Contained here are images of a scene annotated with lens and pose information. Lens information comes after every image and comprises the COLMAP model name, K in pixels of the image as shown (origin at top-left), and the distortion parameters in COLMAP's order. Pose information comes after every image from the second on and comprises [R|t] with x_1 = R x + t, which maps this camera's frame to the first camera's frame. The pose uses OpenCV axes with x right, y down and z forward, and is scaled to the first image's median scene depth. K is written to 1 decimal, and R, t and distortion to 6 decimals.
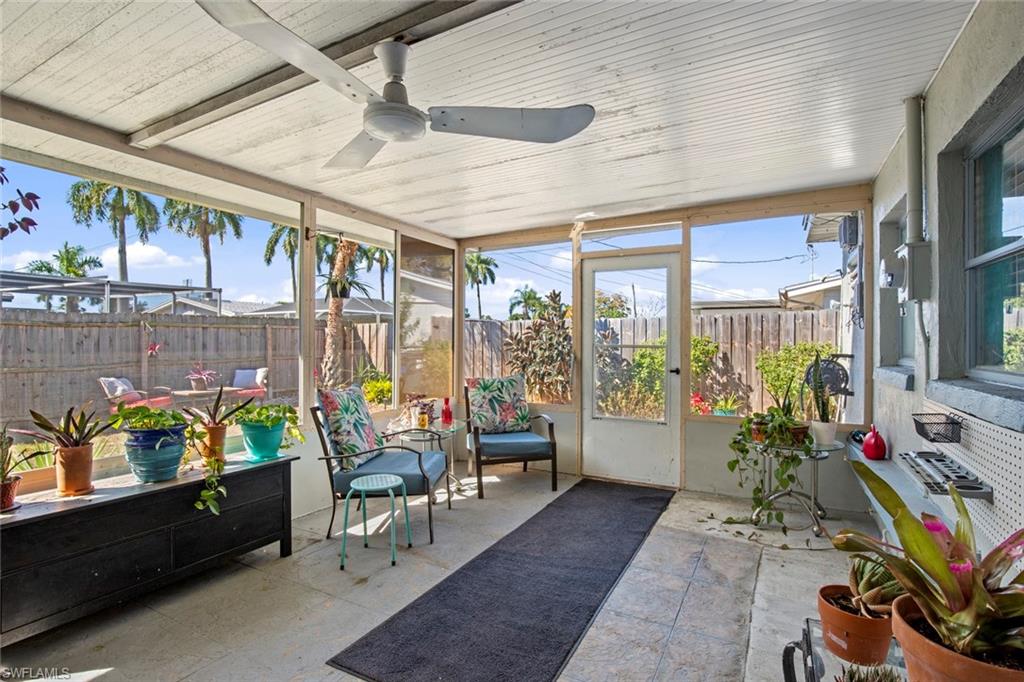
lens RADIAL K [[480.9, 0, 518.6], [0, 480.9, 338.1], [0, 0, 1]] dist [-0.027609, 0.000624]
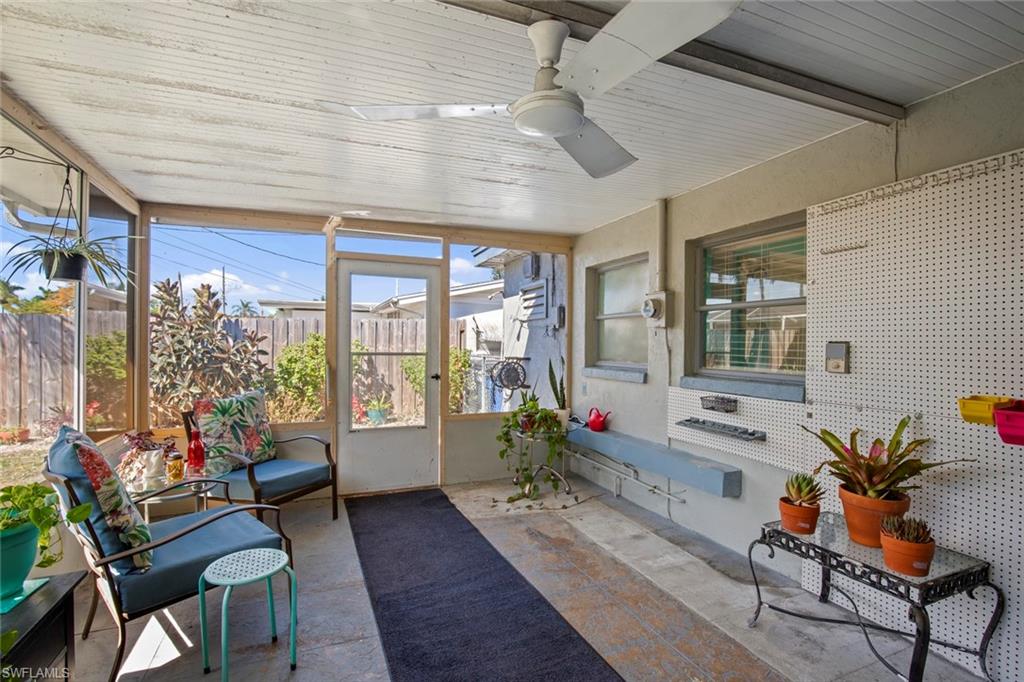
lens RADIAL K [[474.4, 0, 513.6], [0, 474.4, 343.1], [0, 0, 1]] dist [-0.025761, 0.000707]
pose [[0.634673, 0.002328, 0.772777, -0.379989], [-0.011156, 0.999919, 0.006150, -0.014895], [-0.772700, -0.012524, 0.634648, 0.195151]]
